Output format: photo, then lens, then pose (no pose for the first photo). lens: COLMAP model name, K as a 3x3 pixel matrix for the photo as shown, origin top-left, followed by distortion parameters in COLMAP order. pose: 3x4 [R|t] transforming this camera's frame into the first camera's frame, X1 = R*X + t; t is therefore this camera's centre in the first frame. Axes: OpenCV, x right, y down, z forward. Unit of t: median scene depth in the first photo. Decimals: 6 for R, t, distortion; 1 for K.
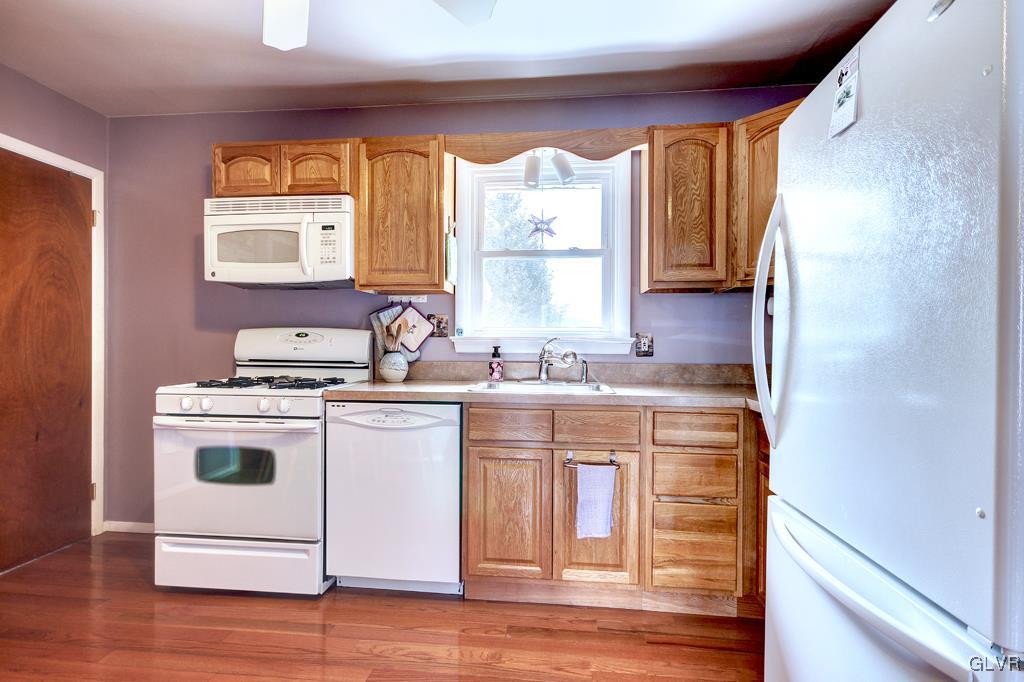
lens RADIAL K [[540.5, 0, 512.0], [0, 540.5, 341.0], [0, 0, 1]] dist [0.015819, 0.000315]
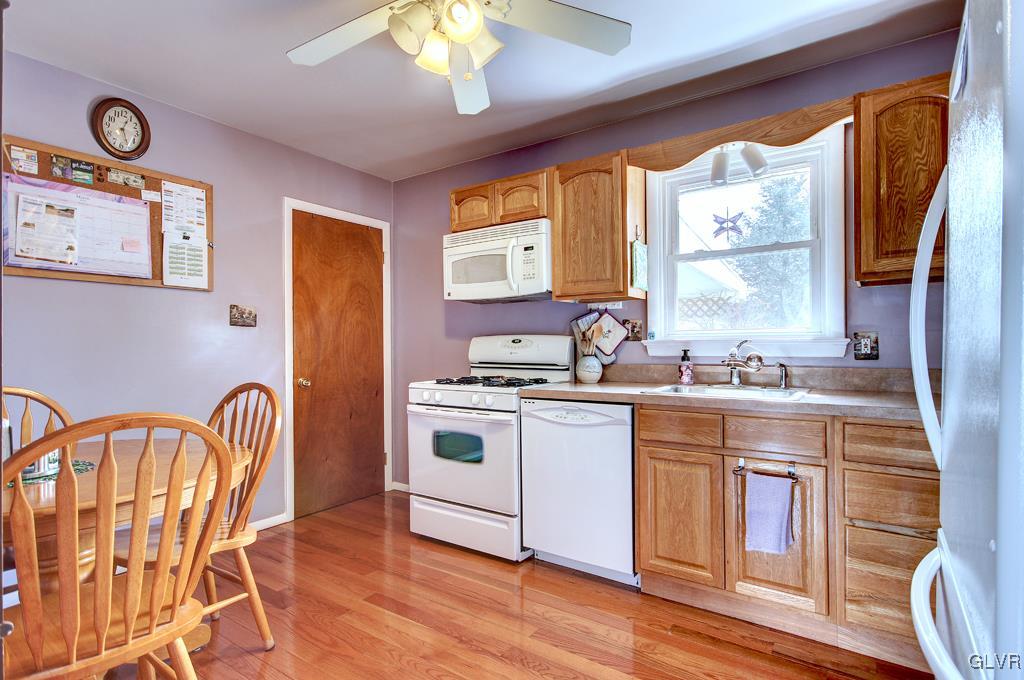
lens RADIAL K [[539.4, 0, 507.6], [0, 539.4, 342.8], [0, 0, 1]] dist [0.023073, 0.001603]
pose [[0.875250, -0.014440, -0.483454, 0.176728], [0.013921, 0.999892, -0.004663, -0.002781], [0.483470, -0.002649, 0.875357, -0.034237]]
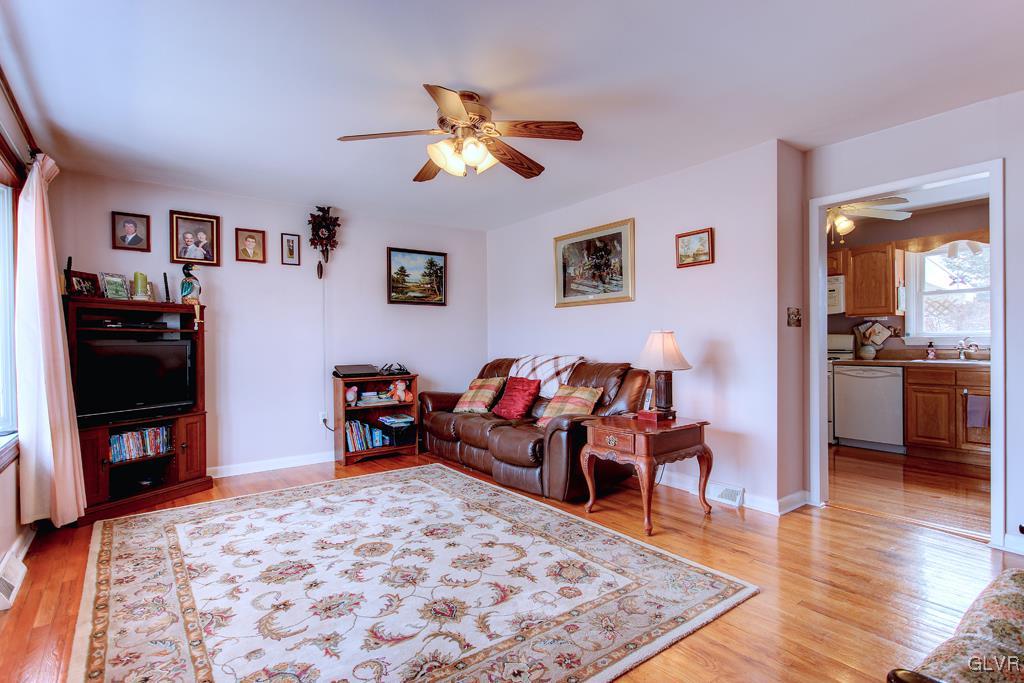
lens RADIAL K [[507.1, 0, 507.9], [0, 507.1, 344.4], [0, 0, 1]] dist [0.004707, 0.000523]
pose [[0.672304, -0.008494, -0.740227, 0.322334], [0.014613, 0.999892, 0.001798, -0.006380], [0.740131, -0.012026, 0.672355, -1.442162]]
